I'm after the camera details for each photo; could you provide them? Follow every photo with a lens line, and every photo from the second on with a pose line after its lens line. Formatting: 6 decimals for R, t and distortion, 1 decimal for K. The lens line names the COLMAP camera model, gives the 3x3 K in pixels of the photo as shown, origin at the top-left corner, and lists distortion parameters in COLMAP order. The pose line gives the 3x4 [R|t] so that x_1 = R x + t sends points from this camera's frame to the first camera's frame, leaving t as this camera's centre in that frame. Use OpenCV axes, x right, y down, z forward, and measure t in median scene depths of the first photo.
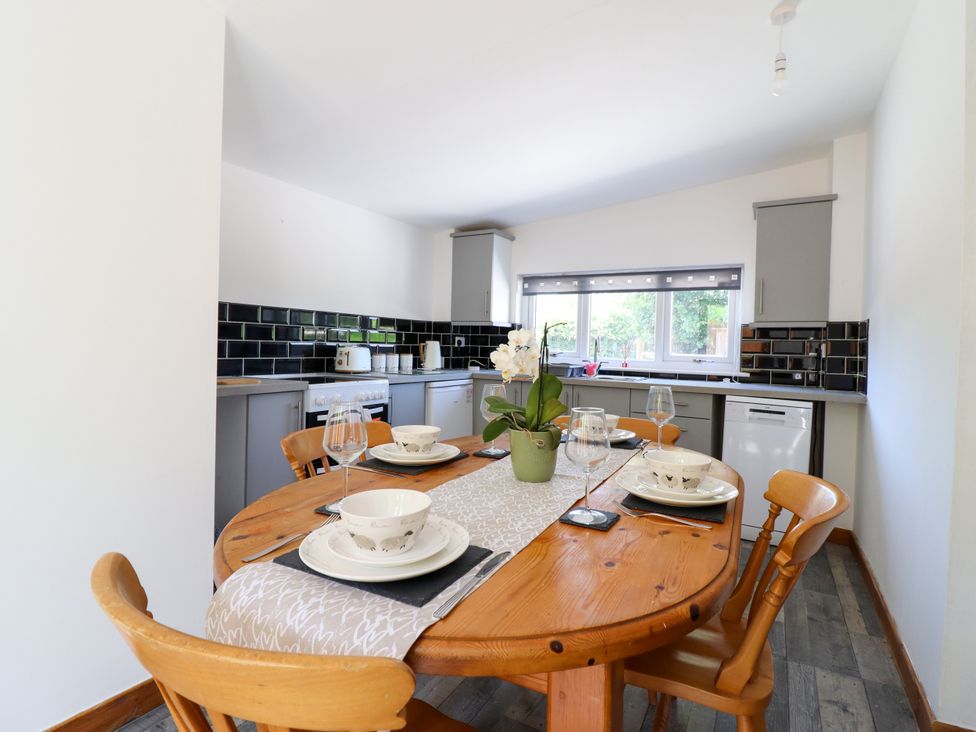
lens RADIAL K [[504.9, 0, 487.2], [0, 504.9, 352.1], [0, 0, 1]] dist [-0.002771, -0.010906]
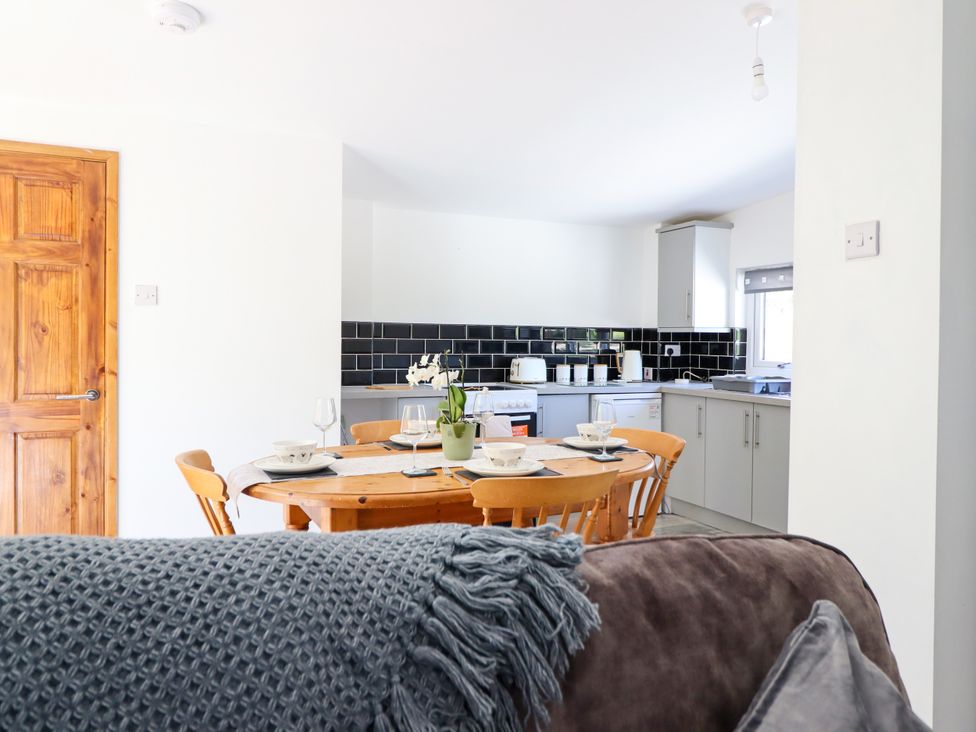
lens RADIAL K [[696.9, 0, 489.4], [0, 696.9, 346.9], [0, 0, 1]] dist [0.002568, -0.003695]
pose [[0.807916, -0.010055, -0.589212, 0.440789], [0.002331, 0.999901, -0.013868, -0.011756], [0.589293, 0.009830, 0.807860, -0.175947]]
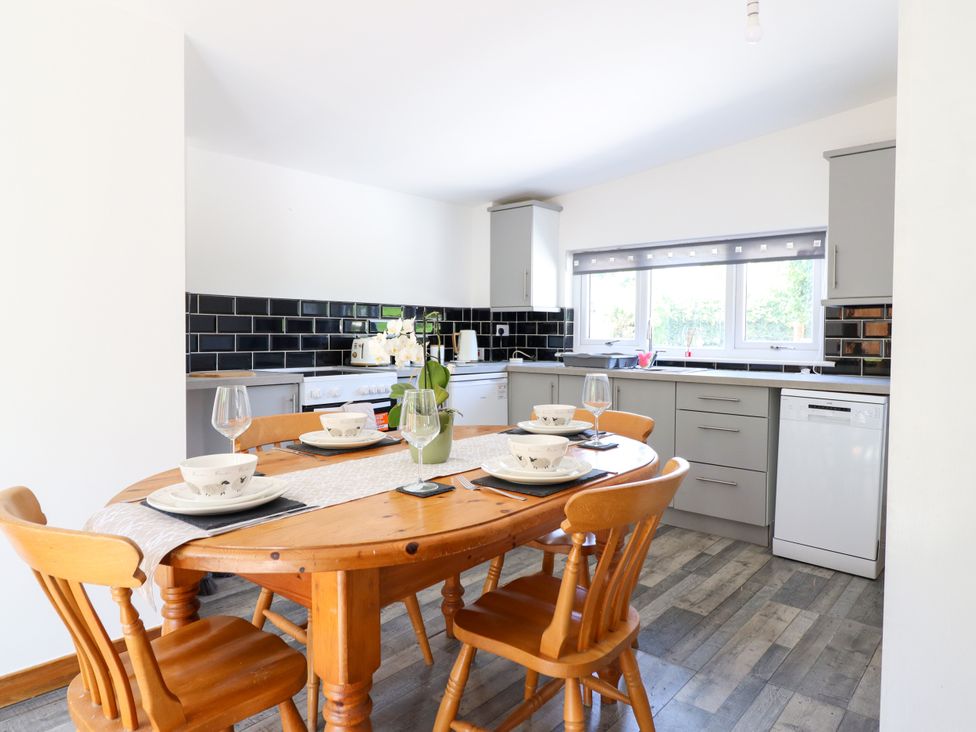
lens RADIAL K [[628.6, 0, 491.2], [0, 628.6, 348.8], [0, 0, 1]] dist [-0.001336, -0.000252]
pose [[0.979400, -0.014648, -0.201395, 0.161180], [0.016506, 0.999835, 0.007549, 0.003462], [0.201252, -0.010718, 0.979481, -0.082087]]
